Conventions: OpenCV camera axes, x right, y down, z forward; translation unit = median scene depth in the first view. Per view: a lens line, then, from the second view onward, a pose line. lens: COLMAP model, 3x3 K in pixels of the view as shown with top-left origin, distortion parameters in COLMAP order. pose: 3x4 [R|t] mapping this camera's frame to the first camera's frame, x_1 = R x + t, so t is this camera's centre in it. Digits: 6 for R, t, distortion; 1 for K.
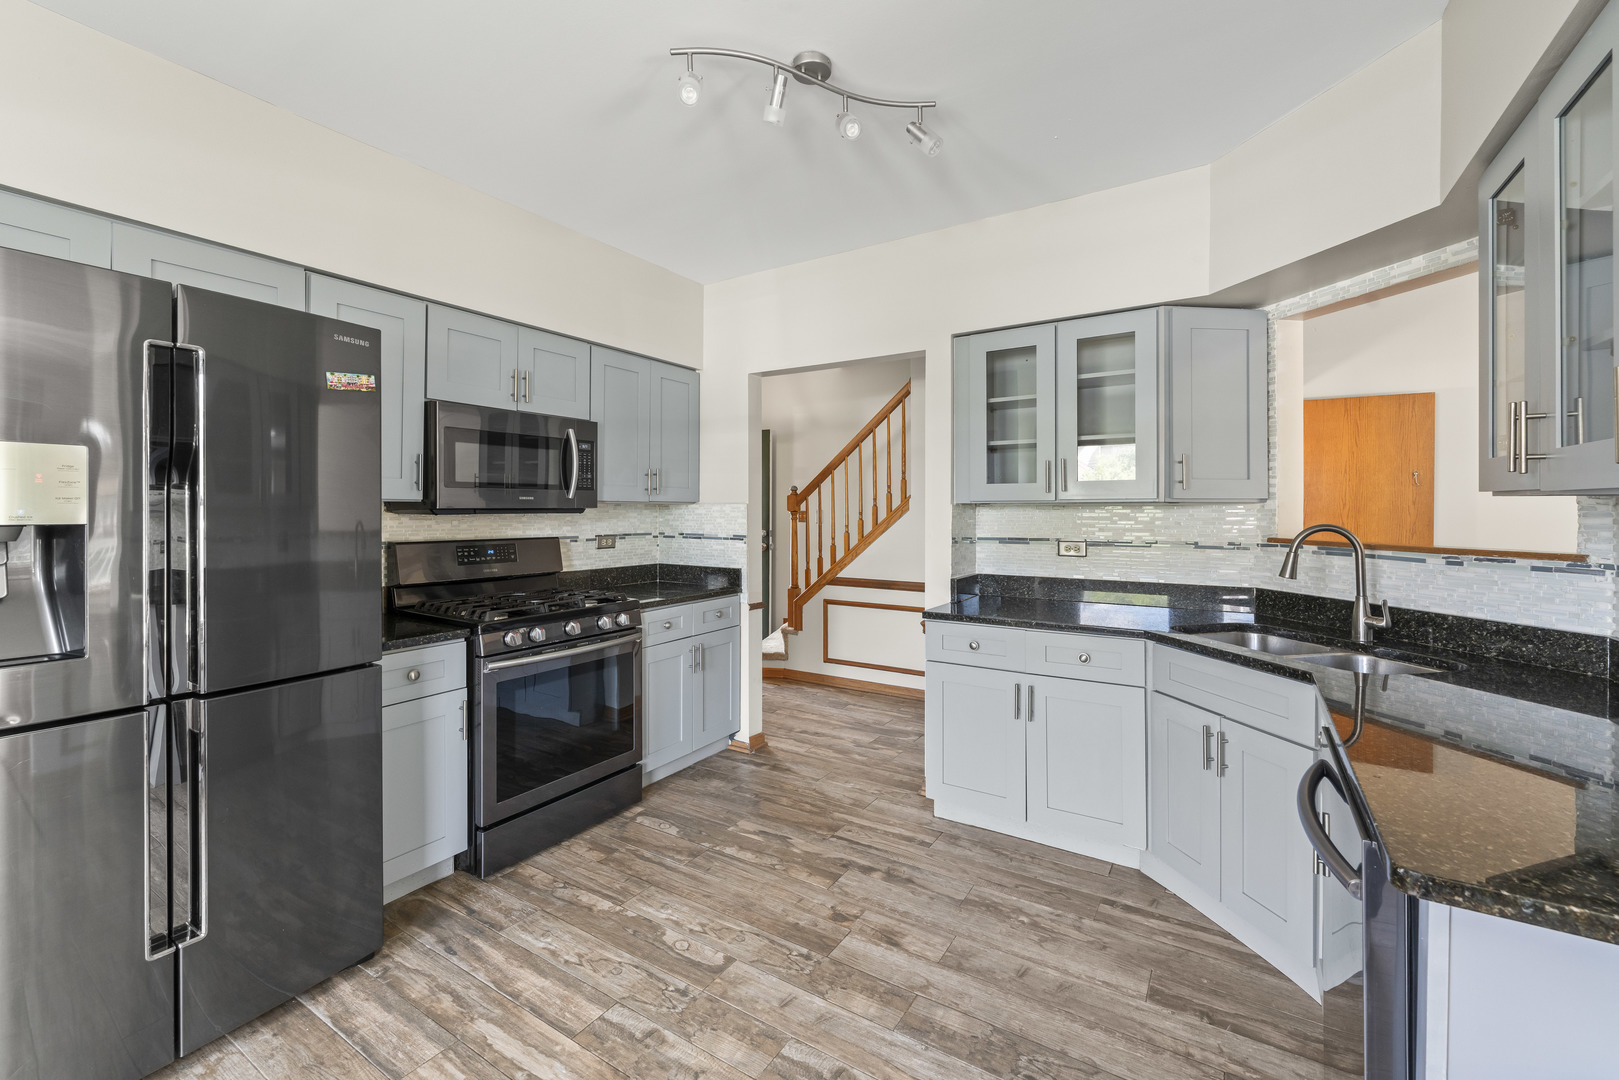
lens RADIAL K [[666.4, 0, 816.1], [0, 666.4, 511.7], [0, 0, 1]] dist [0.000777, 0.000053]
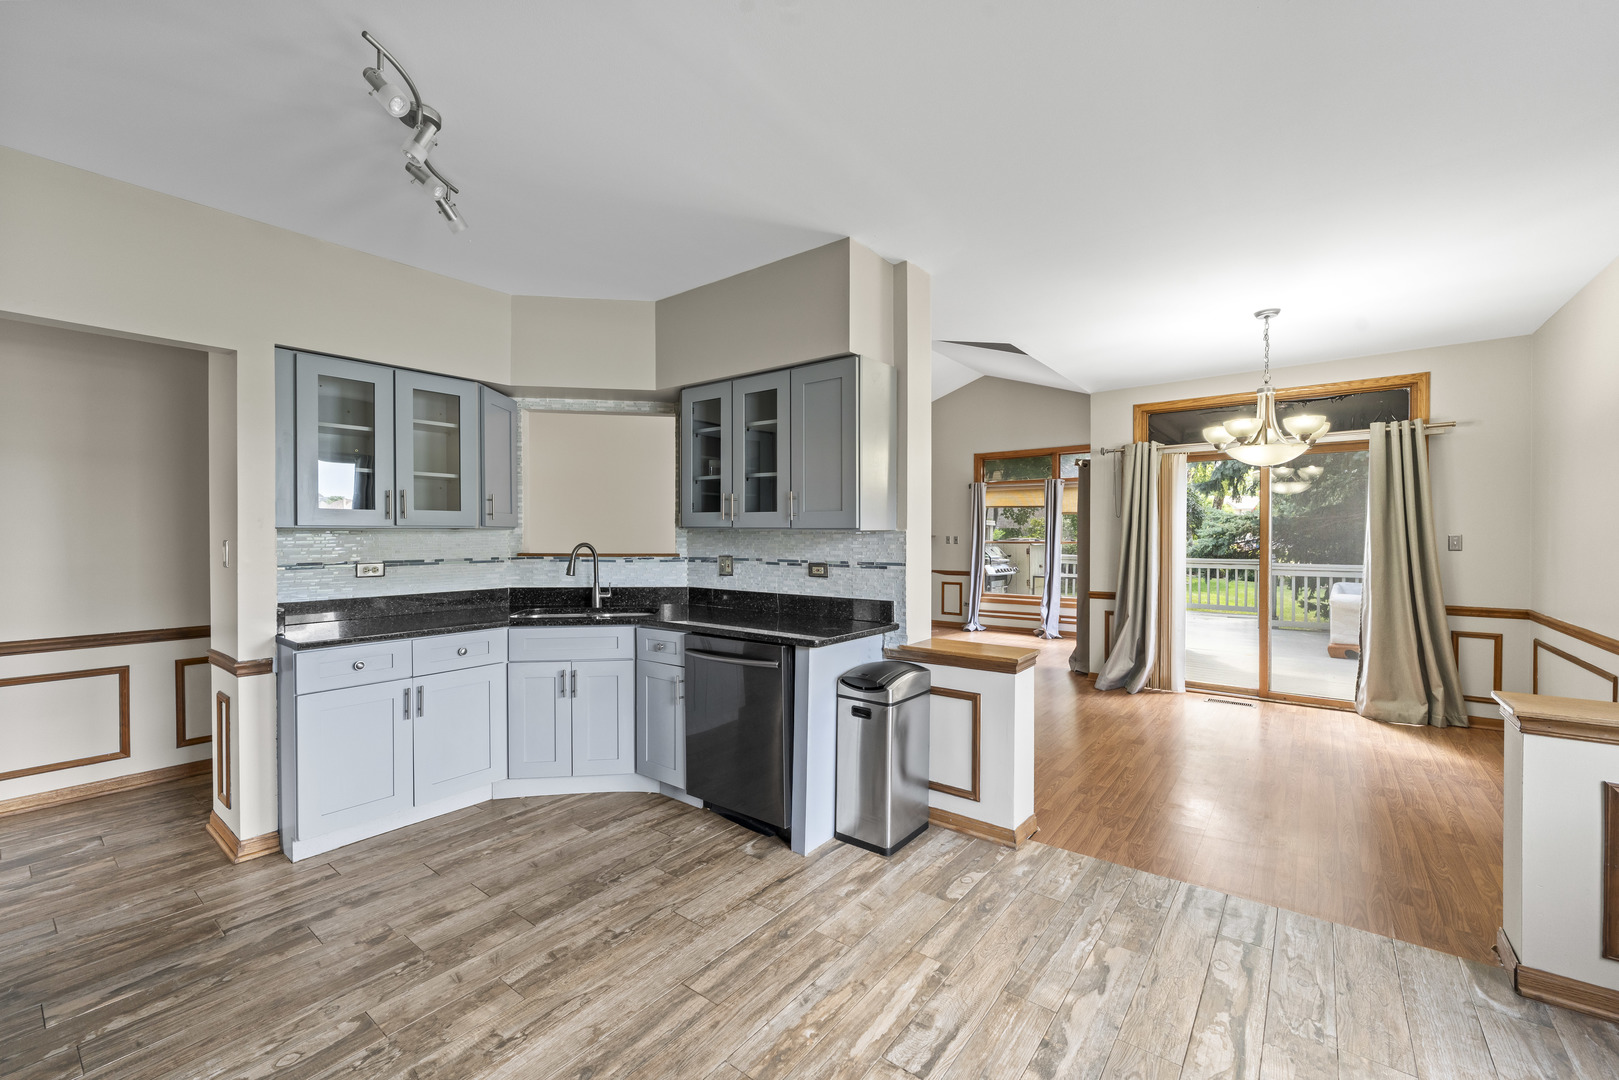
lens RADIAL K [[657.4, 0, 803.2], [0, 657.4, 540.1], [0, 0, 1]] dist [-0.001870, -0.000006]
pose [[0.102179, -0.008432, 0.994730, -0.714613], [0.001946, 0.999964, 0.008277, -0.000724], [-0.994764, 0.001090, 0.102192, 0.211919]]
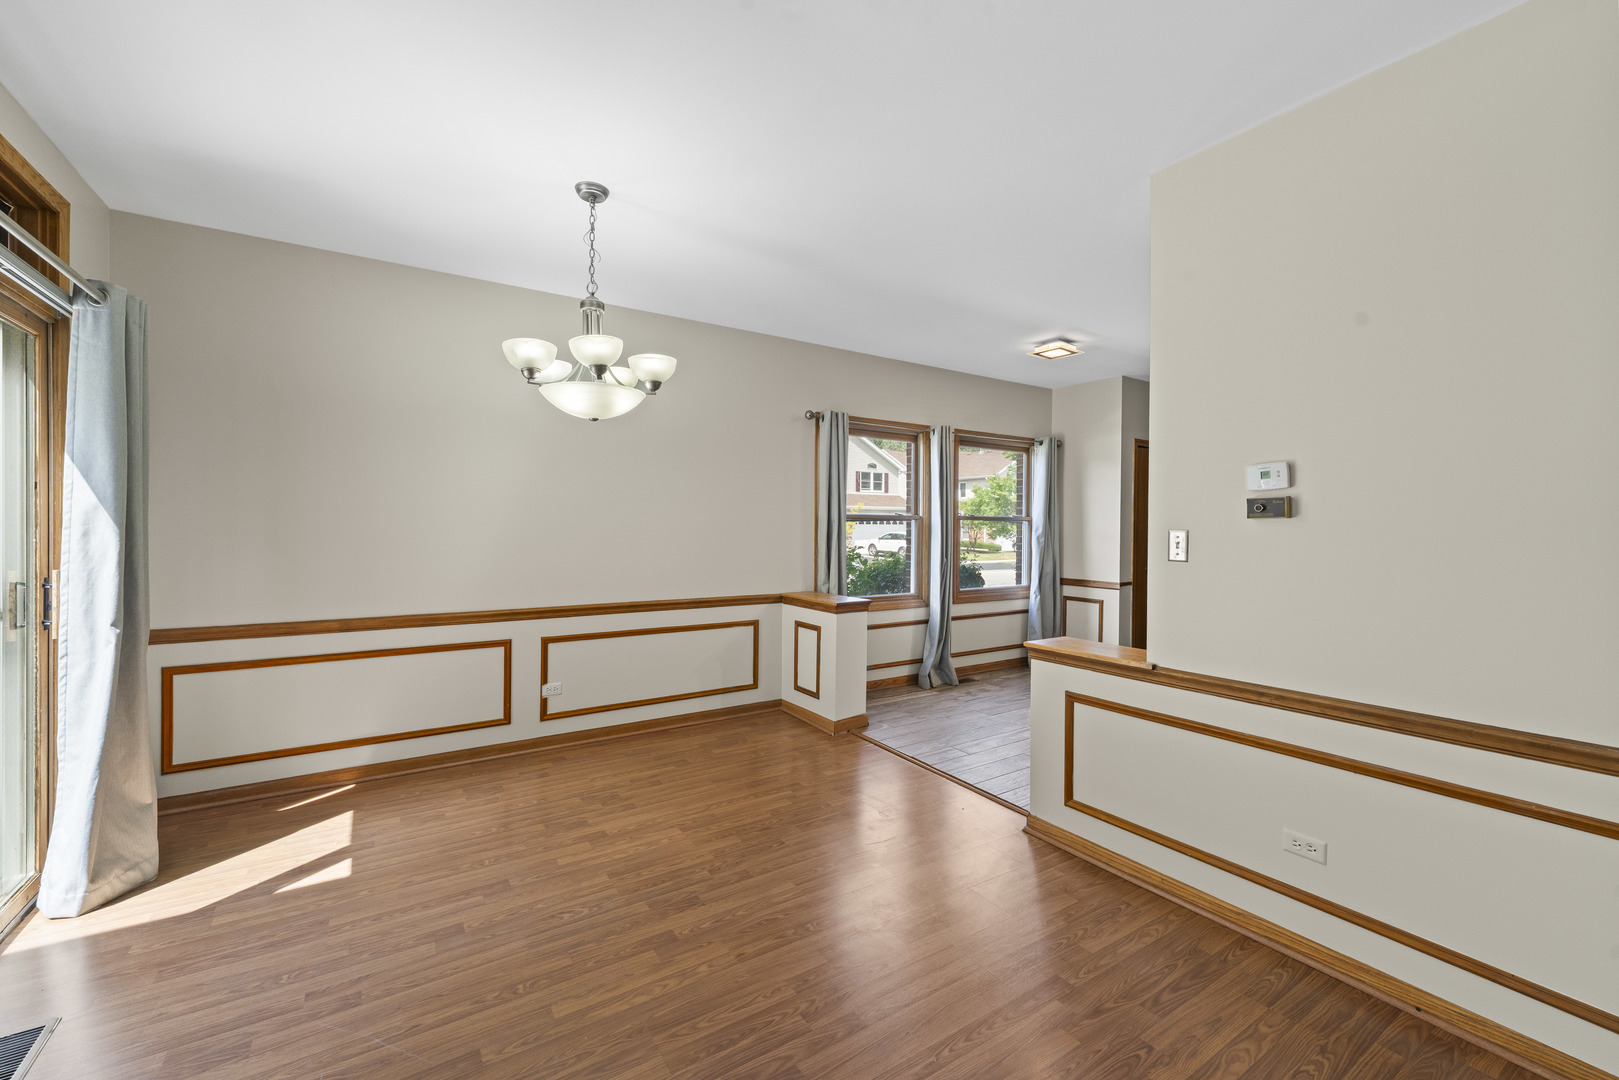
lens RADIAL K [[655.7, 0, 808.2], [0, 655.7, 532.8], [0, 0, 1]] dist [0.000403, -0.000429]
pose [[-0.413915, 0.005415, -0.910300, 1.557850], [-0.008984, 0.999909, 0.010033, 0.007869], [0.910271, 0.012331, -0.413829, 0.046622]]
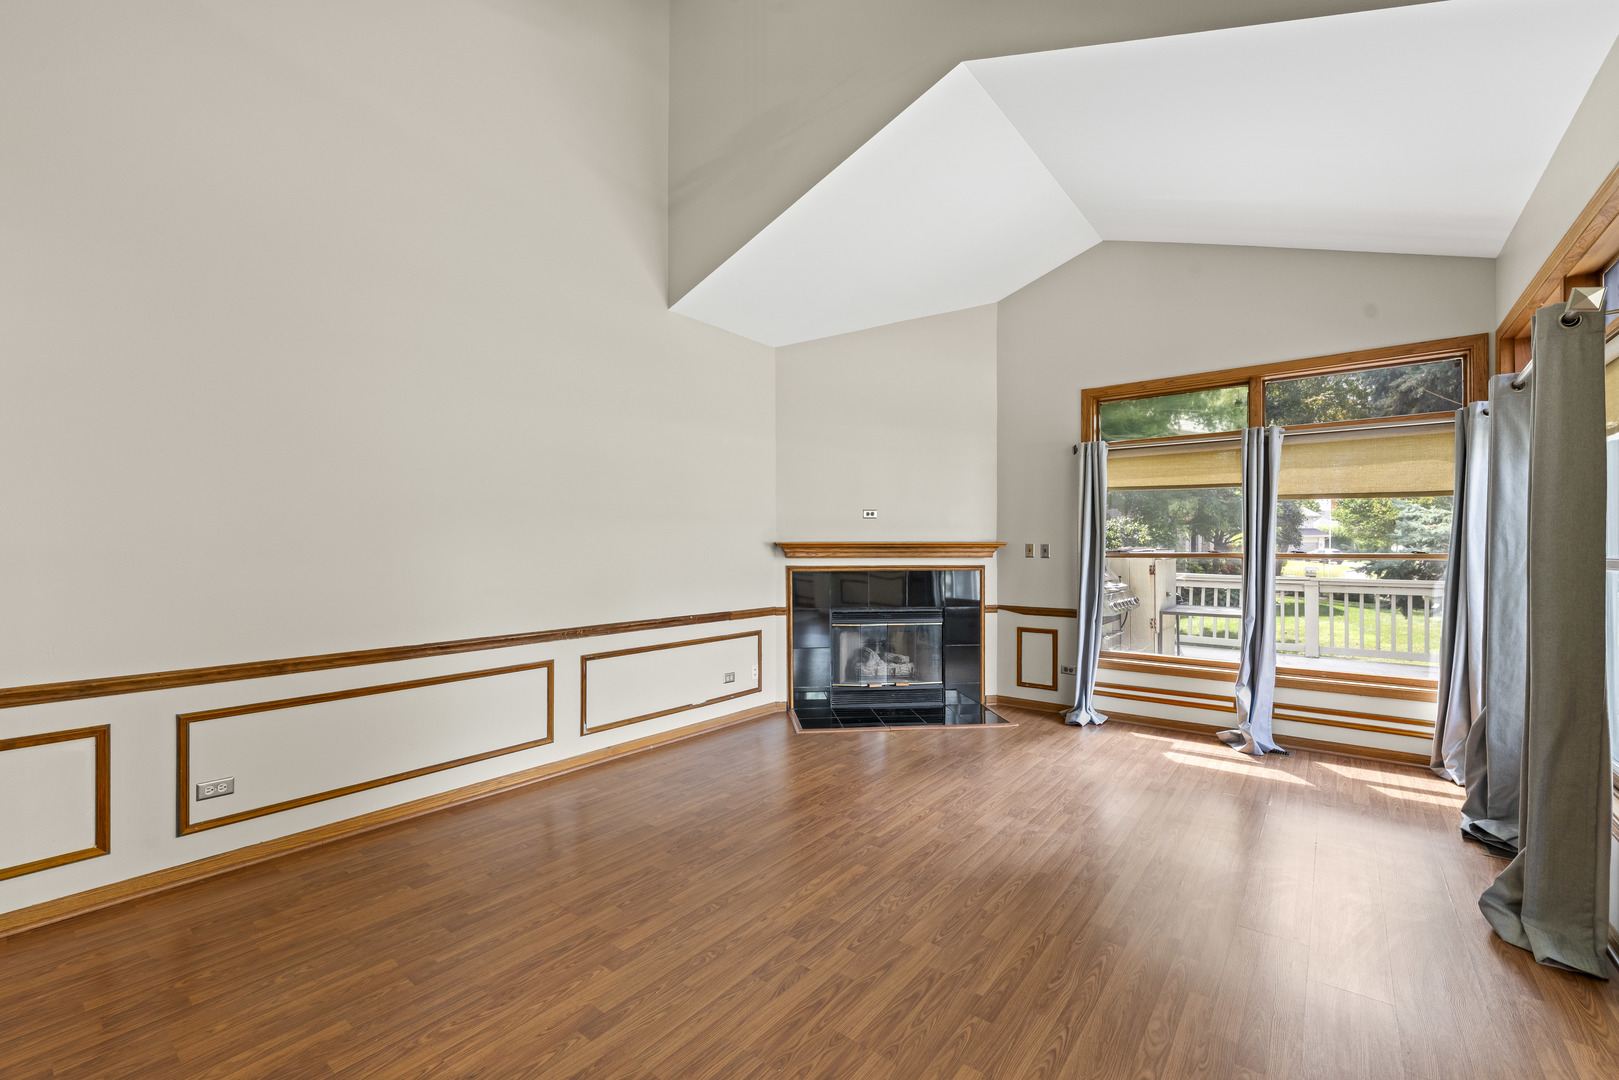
lens RADIAL K [[672.1, 0, 803.8], [0, 672.1, 545.7], [0, 0, 1]] dist [-0.000986, -0.000381]
pose [[0.106559, -0.001482, 0.994305, 0.869324], [0.003762, 0.999992, 0.001088, 0.009163], [-0.994299, 0.003624, 0.106564, 0.247573]]
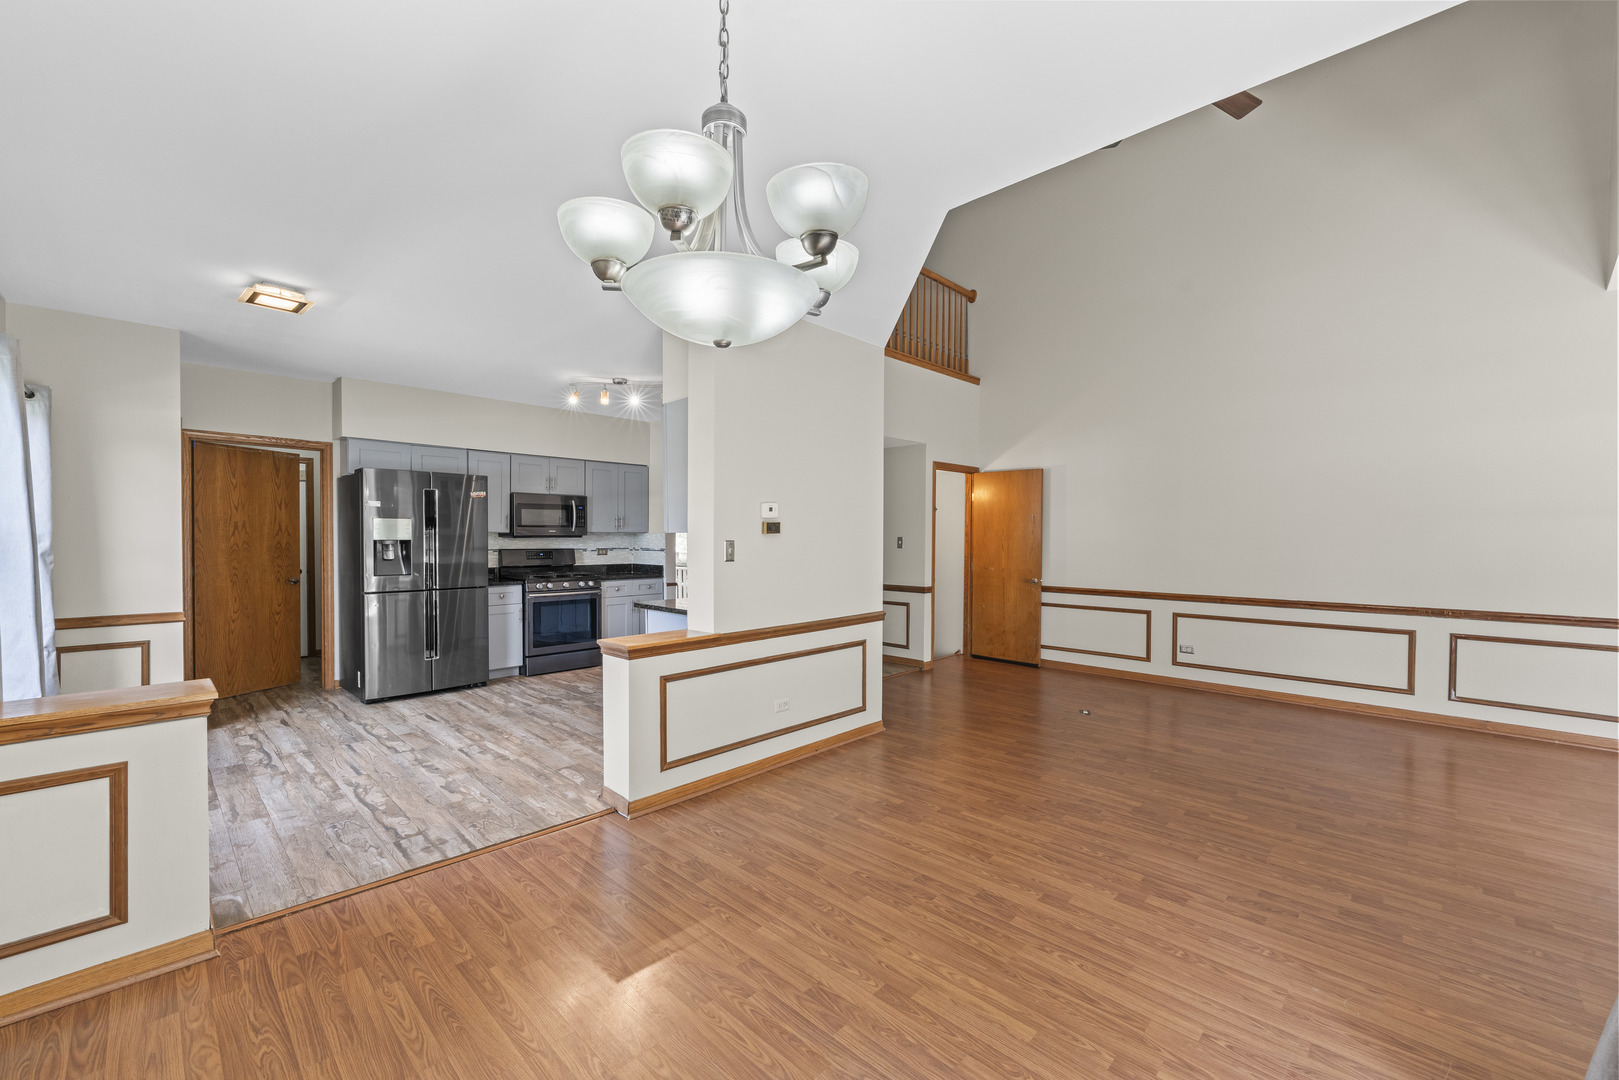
lens RADIAL K [[645.2, 0, 806.4], [0, 645.2, 549.9], [0, 0, 1]] dist [-0.000311, -0.000168]
pose [[0.978498, 0.005515, -0.206183, 0.976374], [-0.001805, 0.999833, 0.018181, 0.003136], [0.206248, -0.017417, 0.978345, -1.118139]]
